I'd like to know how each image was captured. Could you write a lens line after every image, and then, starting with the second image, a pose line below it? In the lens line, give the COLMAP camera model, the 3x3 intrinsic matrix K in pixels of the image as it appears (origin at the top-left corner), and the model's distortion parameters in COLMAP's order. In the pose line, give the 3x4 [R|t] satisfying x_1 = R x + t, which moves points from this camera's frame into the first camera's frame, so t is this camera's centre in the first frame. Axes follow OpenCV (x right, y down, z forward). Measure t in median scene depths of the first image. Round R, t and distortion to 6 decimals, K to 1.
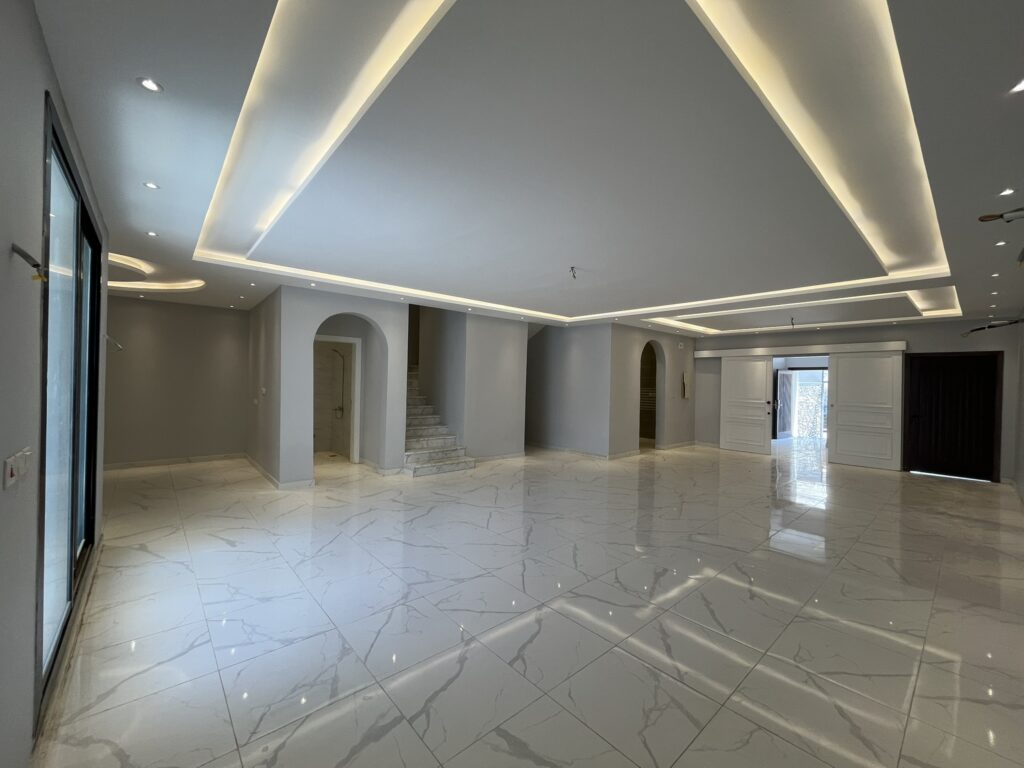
lens RADIAL K [[412.7, 0, 508.9], [0, 412.7, 381.9], [0, 0, 1]] dist [-0.000733, 0.000150]
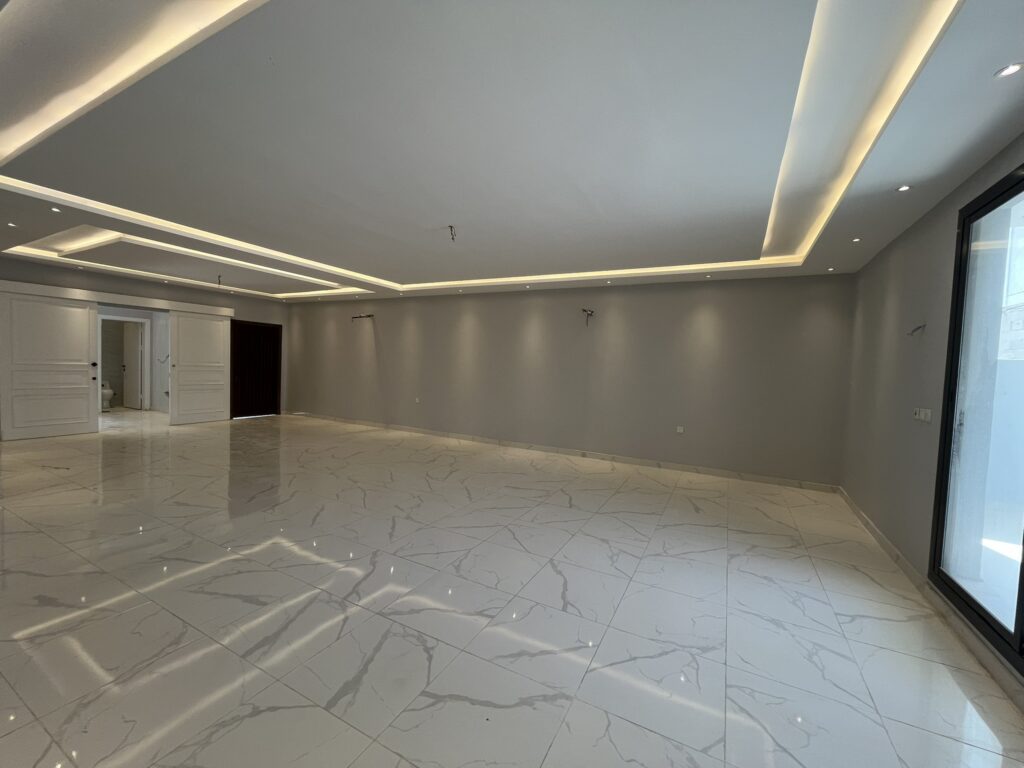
lens RADIAL K [[412.7, 0, 508.9], [0, 412.7, 381.9], [0, 0, 1]] dist [-0.000733, 0.000150]
pose [[-0.349296, -0.072934, 0.934170, -0.475097], [-0.049340, 0.997015, 0.059392, -0.000721], [-0.935712, -0.025346, -0.351852, 0.750689]]
